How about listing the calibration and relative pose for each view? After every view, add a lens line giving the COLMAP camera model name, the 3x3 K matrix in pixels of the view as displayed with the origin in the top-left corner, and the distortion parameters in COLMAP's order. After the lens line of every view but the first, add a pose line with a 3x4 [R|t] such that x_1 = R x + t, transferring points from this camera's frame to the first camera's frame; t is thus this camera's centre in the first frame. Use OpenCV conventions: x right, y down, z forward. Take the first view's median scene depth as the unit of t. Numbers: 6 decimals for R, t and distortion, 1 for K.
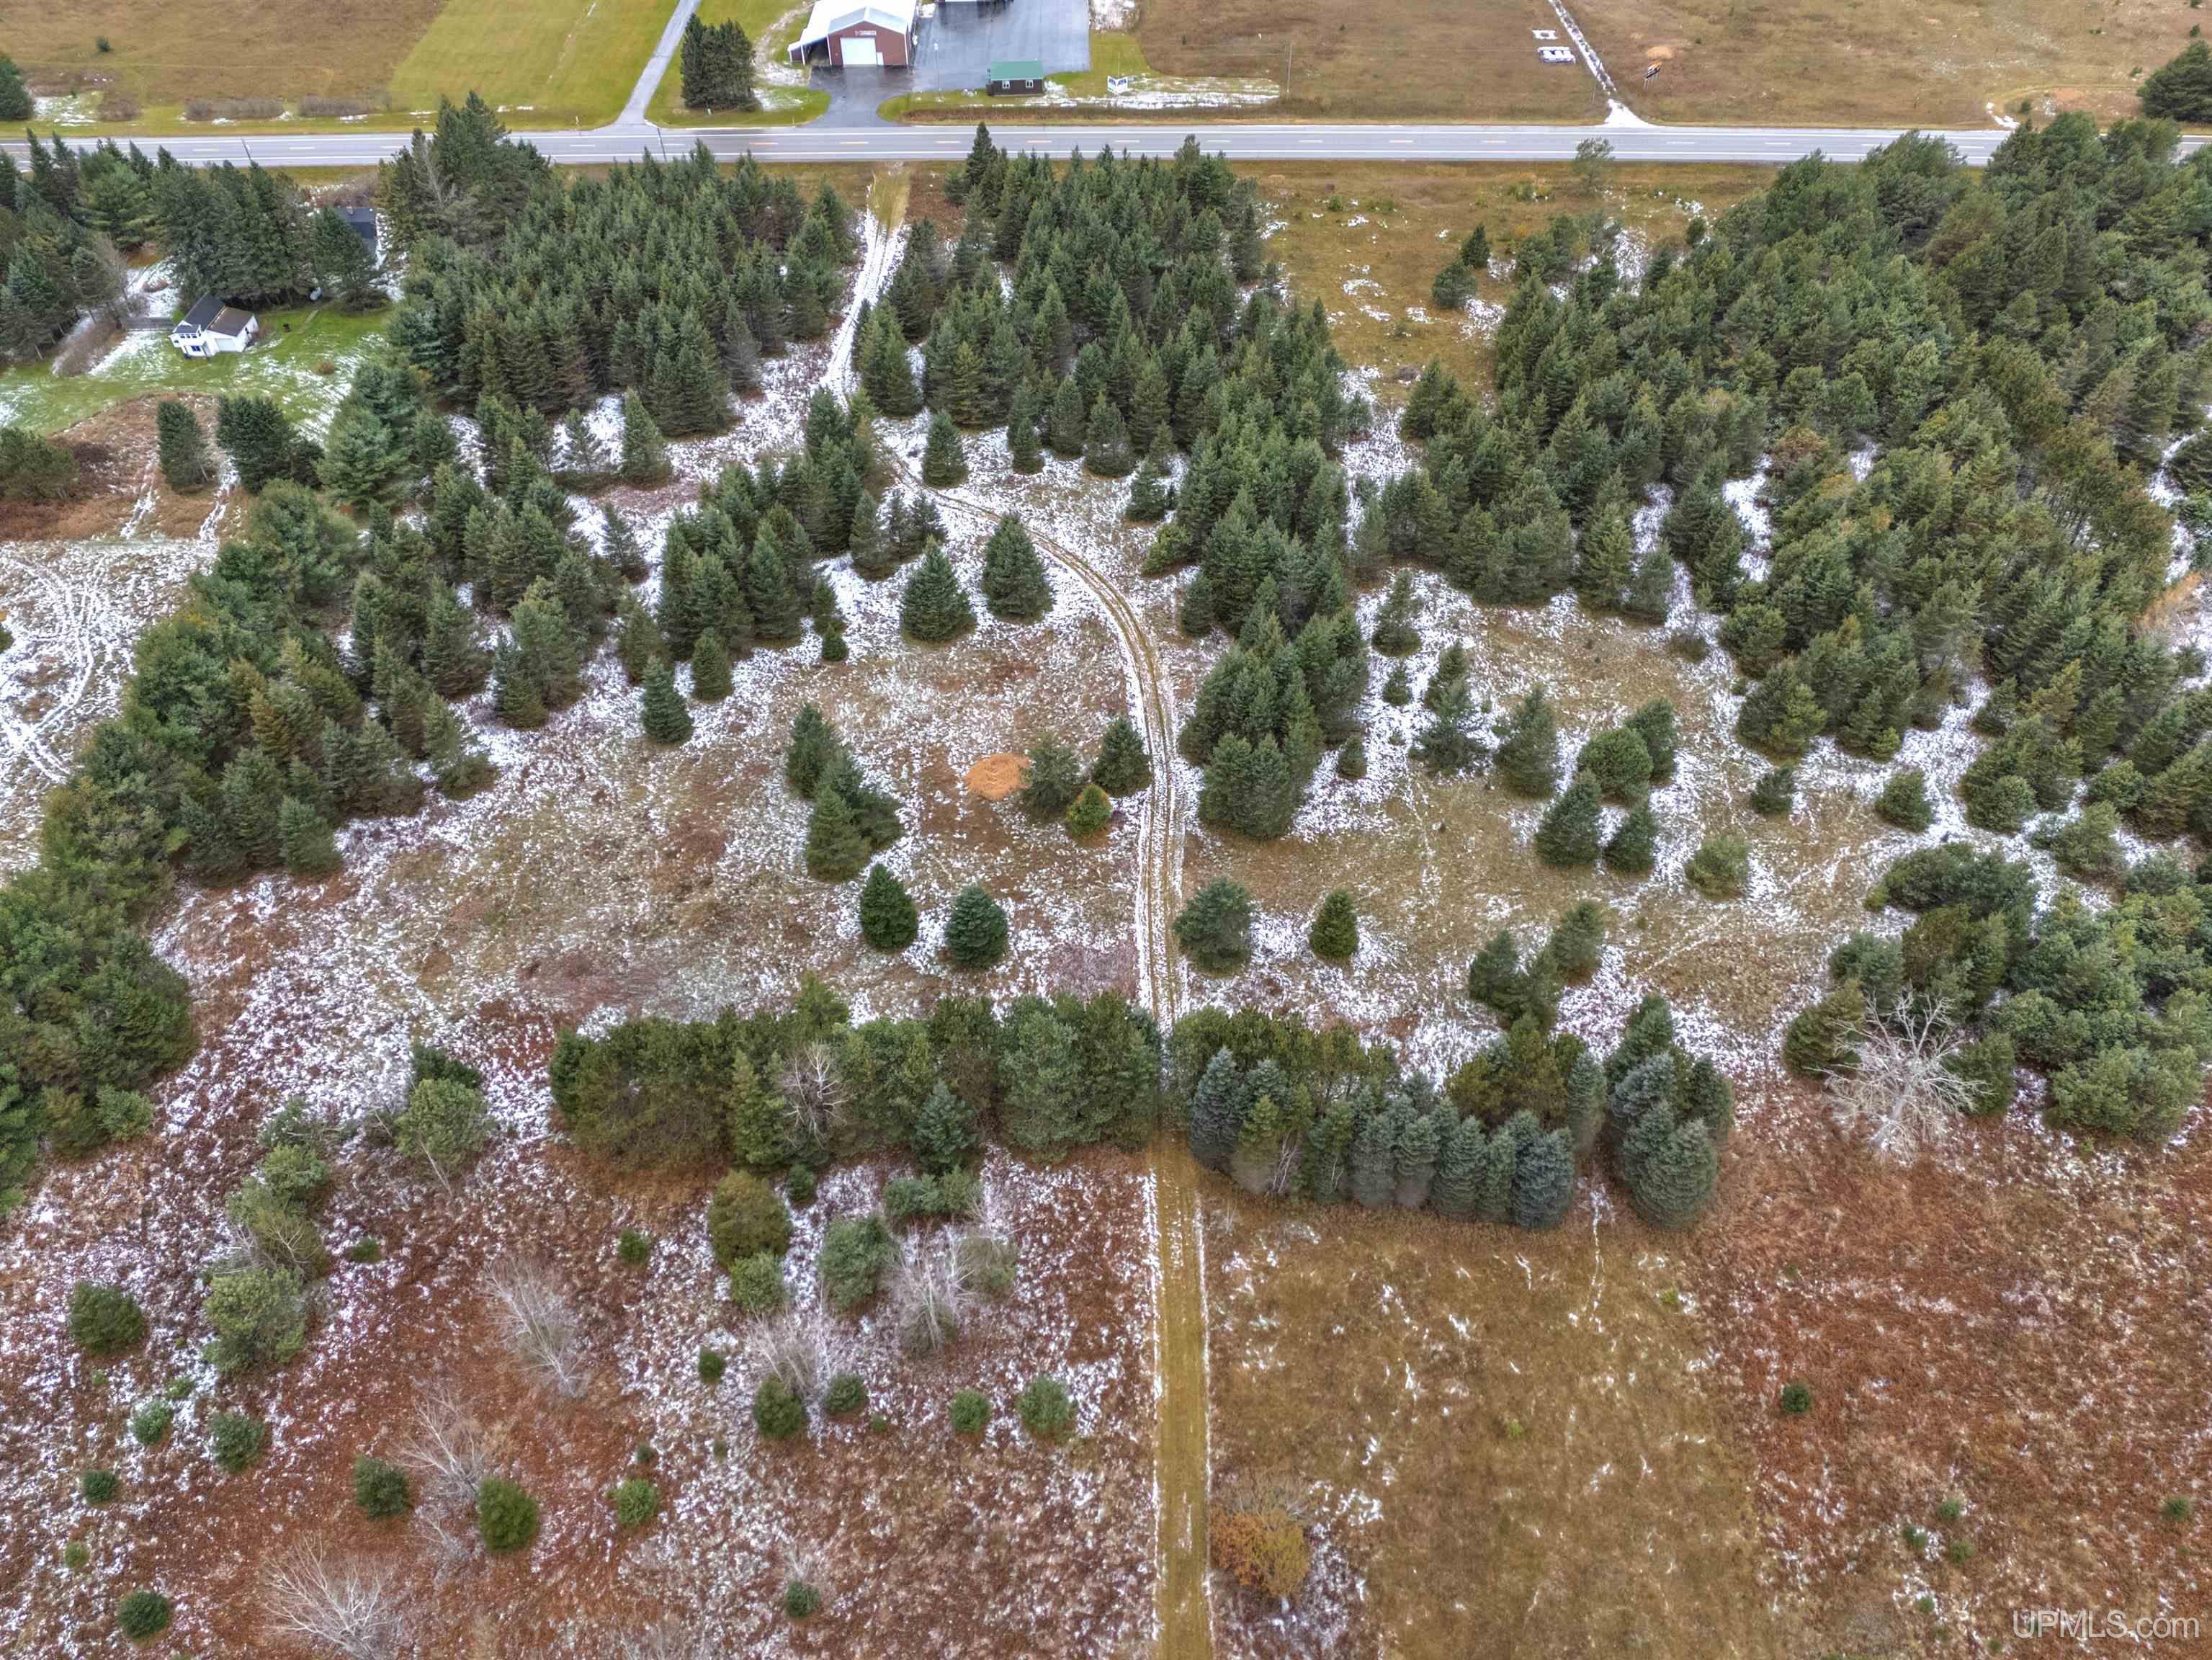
lens RADIAL K [[1621.4, 0, 1106.0], [0, 1621.4, 830.0], [0, 0, 1]] dist [0.097237, -0.106483]
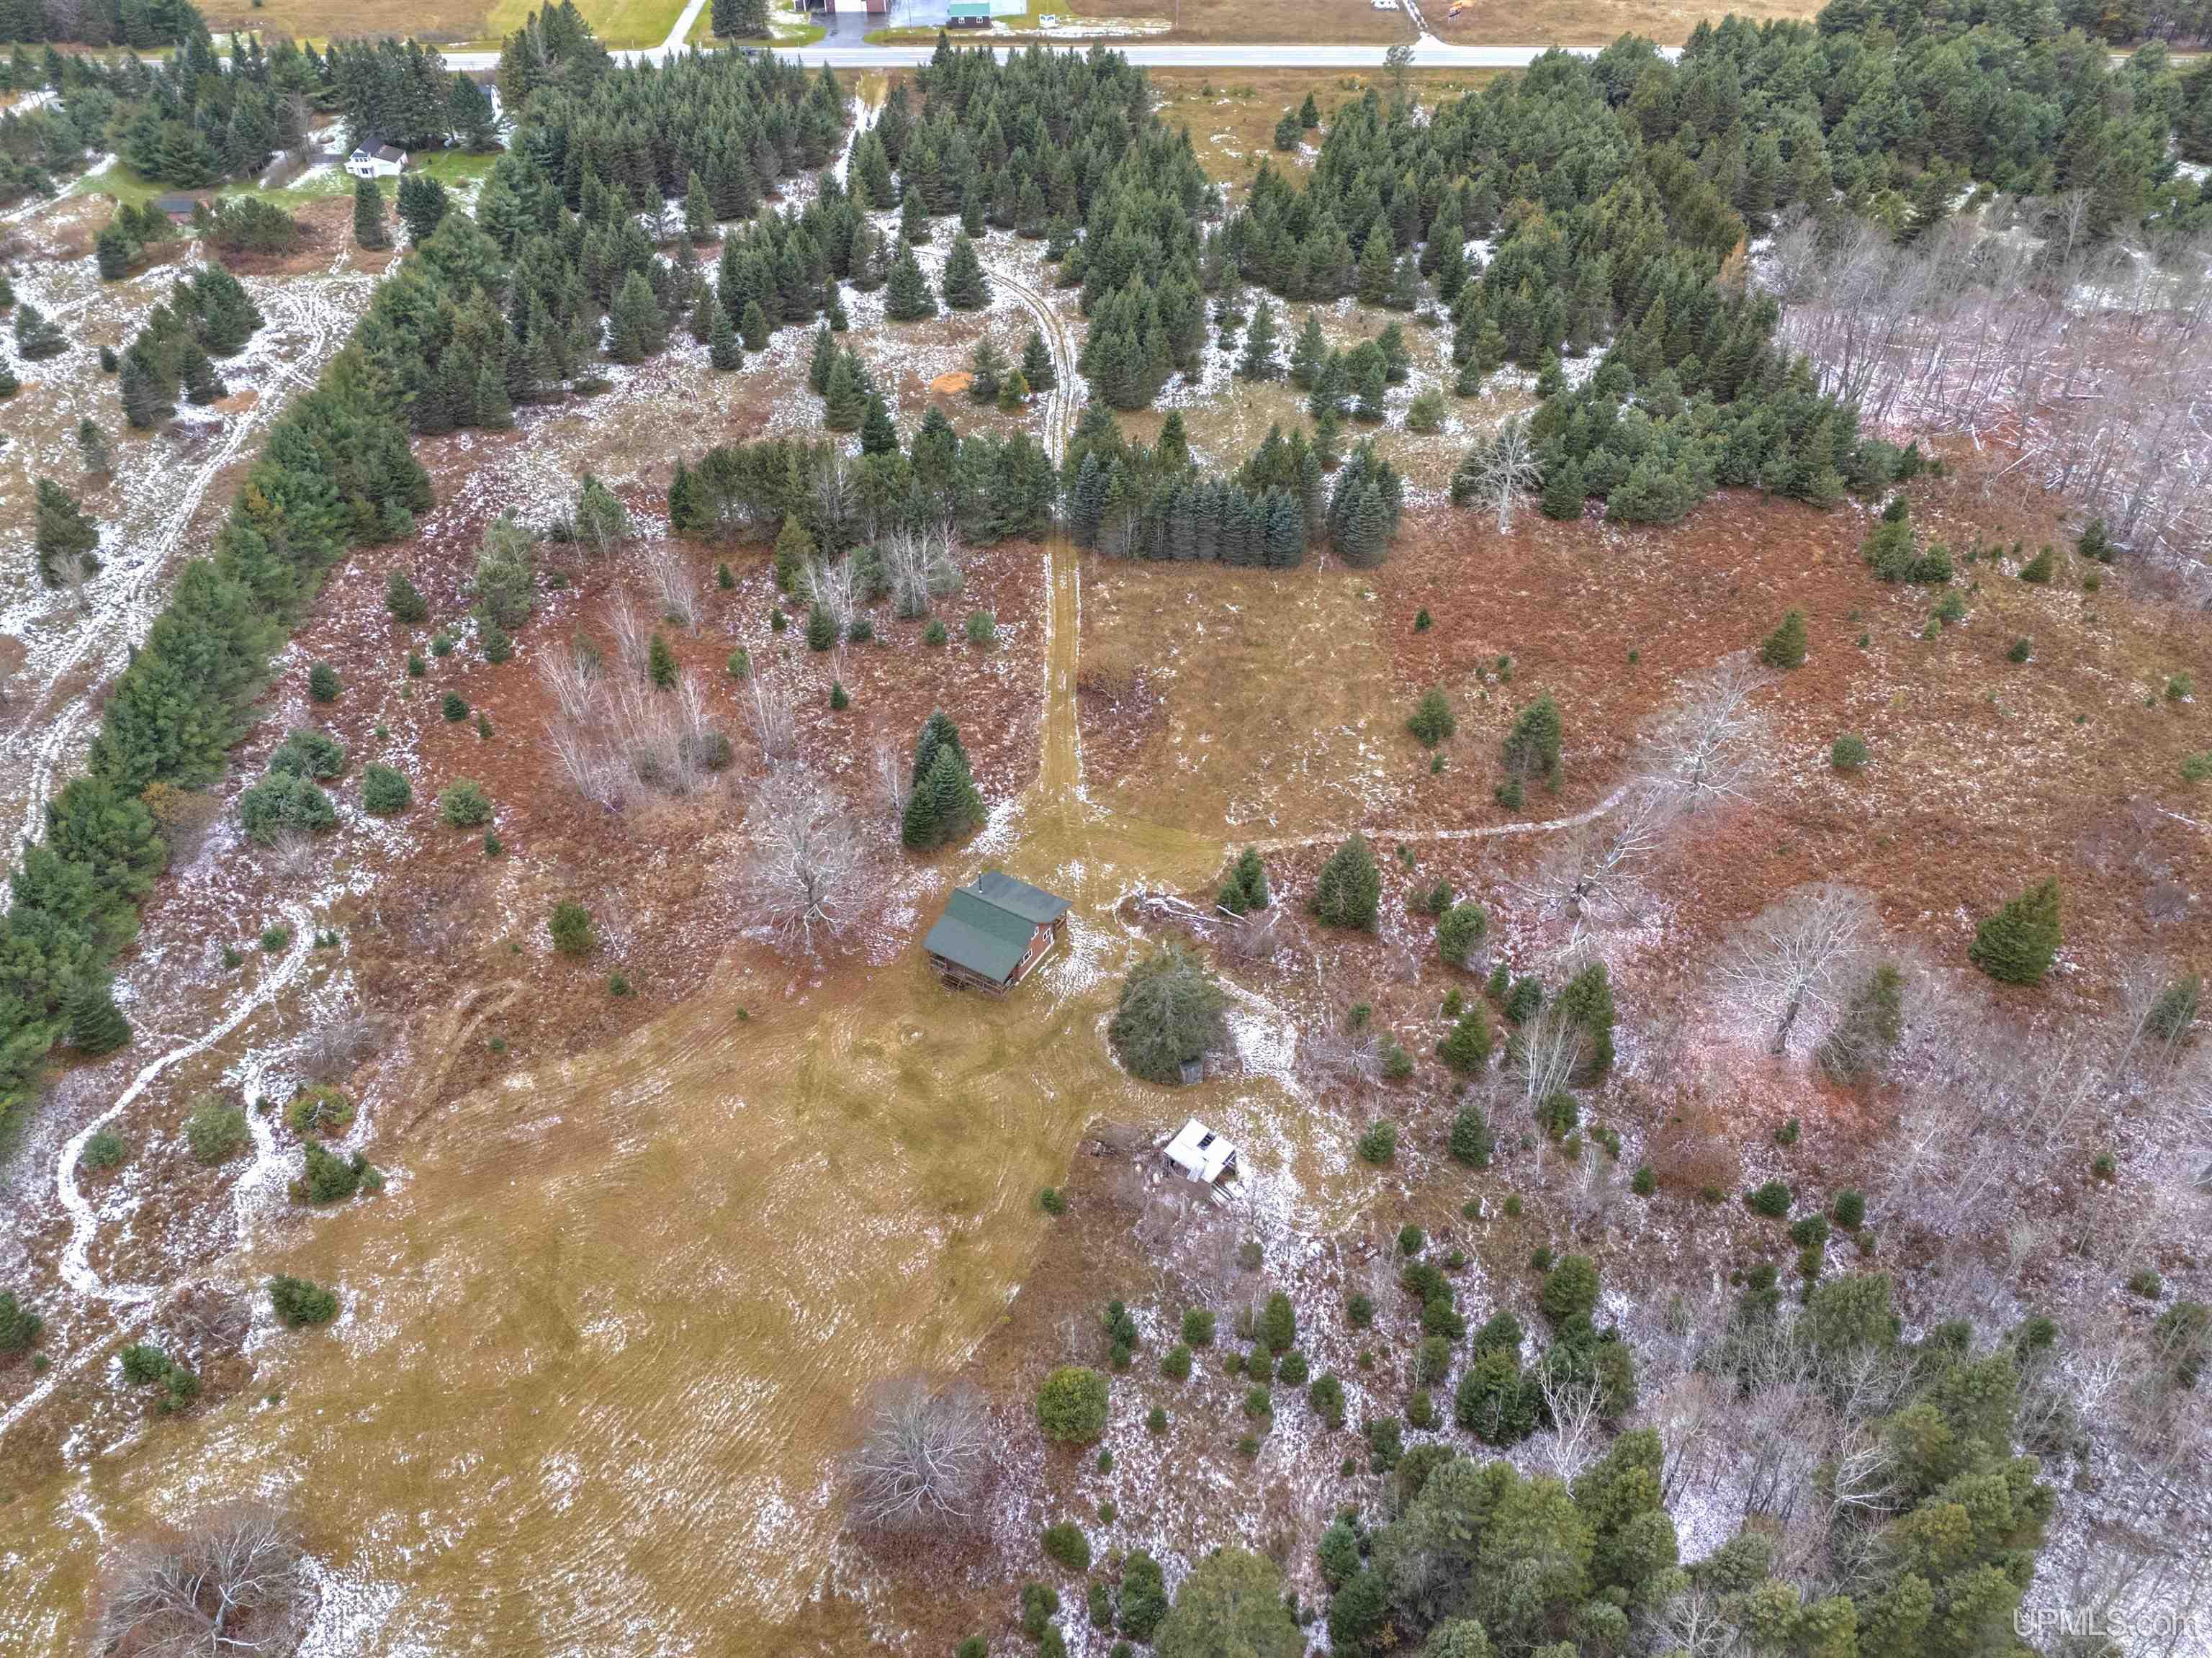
lens RADIAL K [[1622.0, 0, 1111.2], [0, 1622.0, 825.2], [0, 0, 1]] dist [0.060295, -0.048452]
pose [[0.999735, -0.010340, 0.020567, 0.038611], [0.011549, 0.998158, -0.059556, 0.414274], [-0.019914, 0.059778, 0.998013, -0.412905]]
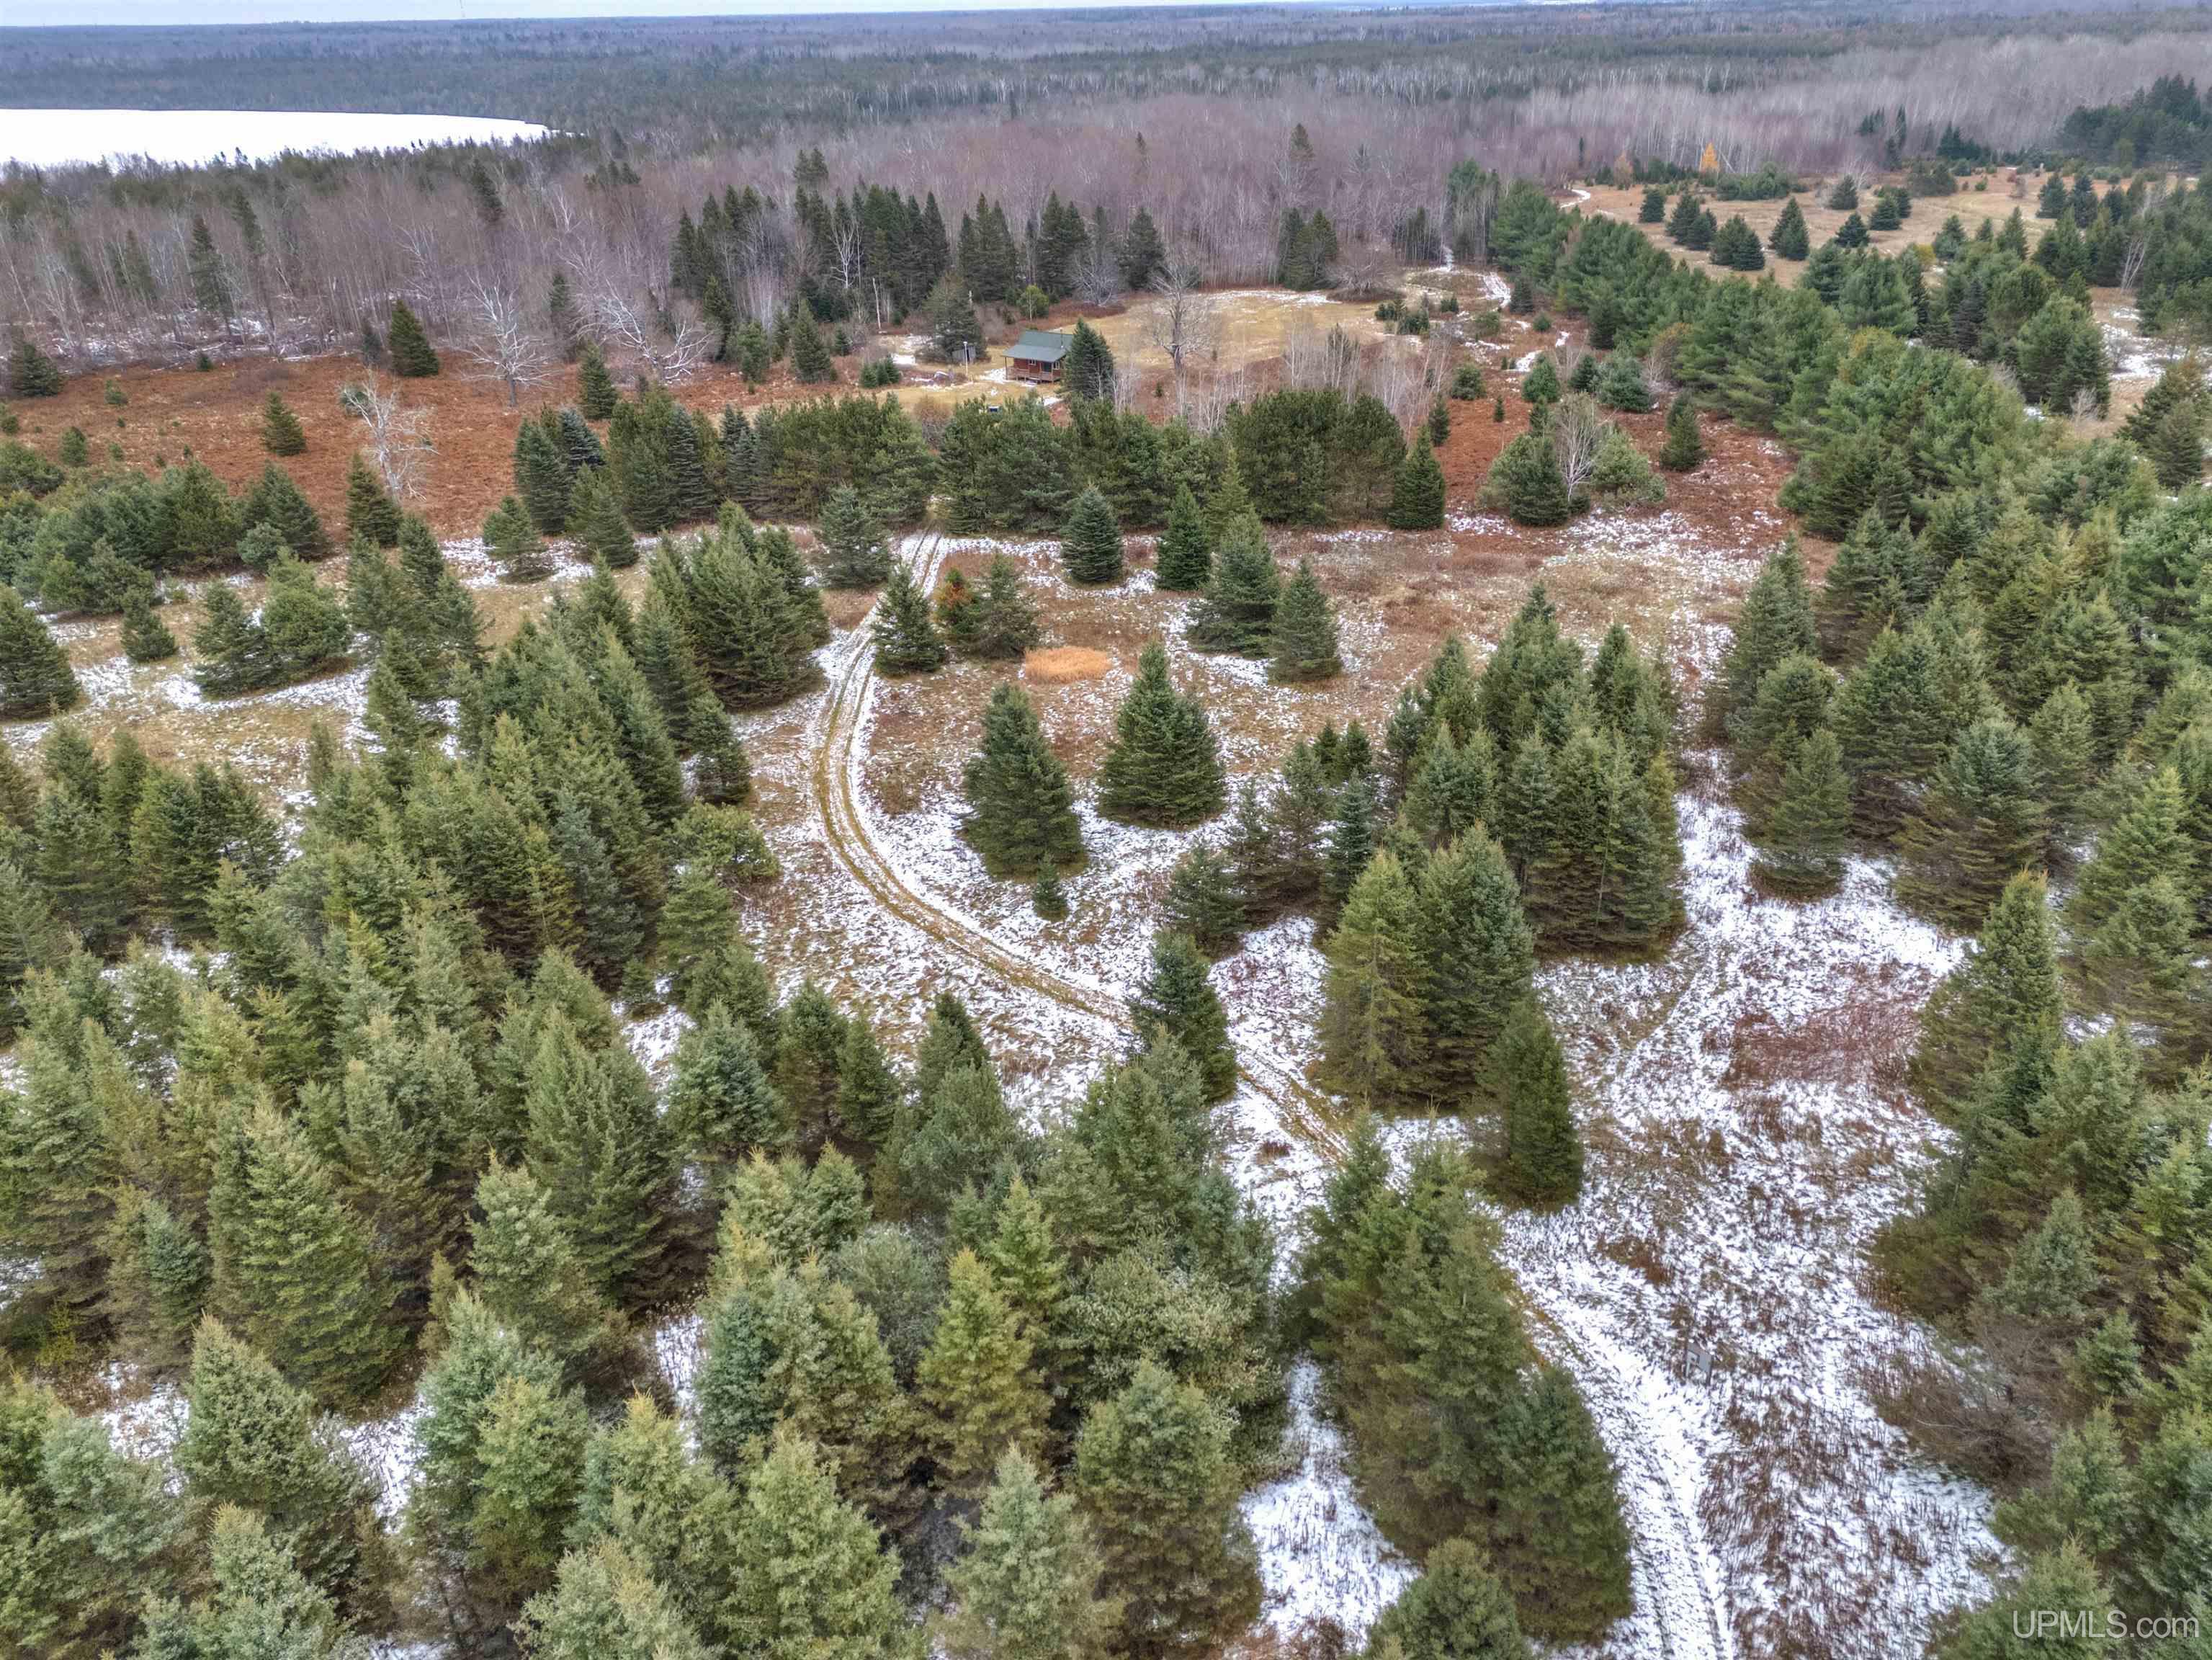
lens RADIAL K [[1622.3, 0, 1111.2], [0, 1622.3, 826.2], [0, 0, 1]] dist [0.060295, -0.048452]
pose [[-0.998742, -0.016924, 0.047194, -0.112565], [0.038552, 0.342577, 0.938699, -0.668017], [-0.032054, 0.939337, -0.341493, 1.204355]]
